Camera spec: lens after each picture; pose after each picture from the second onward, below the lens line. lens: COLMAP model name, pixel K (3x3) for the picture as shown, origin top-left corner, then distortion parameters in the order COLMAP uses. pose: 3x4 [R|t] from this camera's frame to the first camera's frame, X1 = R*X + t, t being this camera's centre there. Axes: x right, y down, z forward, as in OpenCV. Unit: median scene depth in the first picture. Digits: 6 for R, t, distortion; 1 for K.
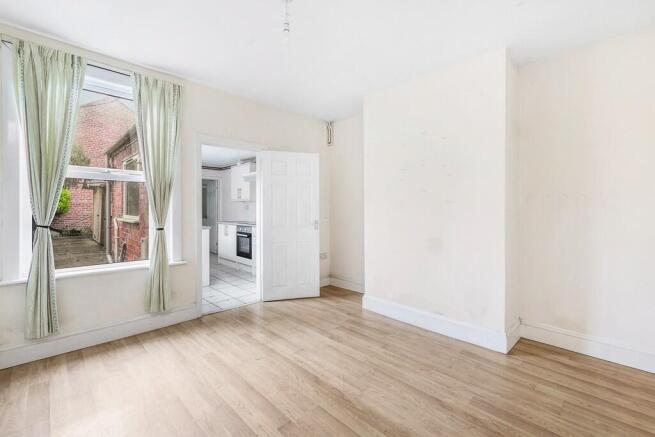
lens RADIAL K [[283.4, 0, 326.0], [0, 283.4, 213.4], [0, 0, 1]] dist [-0.003687, -0.000315]
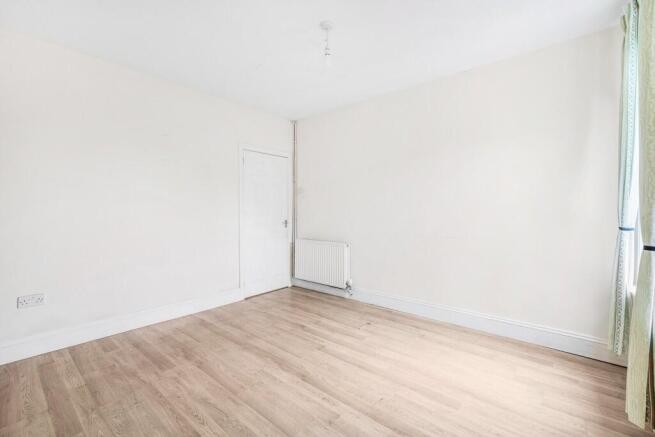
lens RADIAL K [[283.4, 0, 327.0], [0, 283.4, 219.0], [0, 0, 1]] dist [-0.003687, -0.000315]
pose [[-0.995146, 0.000568, -0.098412, -0.016560], [-0.003518, 0.999139, 0.041346, -0.010688], [0.098351, 0.041492, -0.994286, 1.790561]]
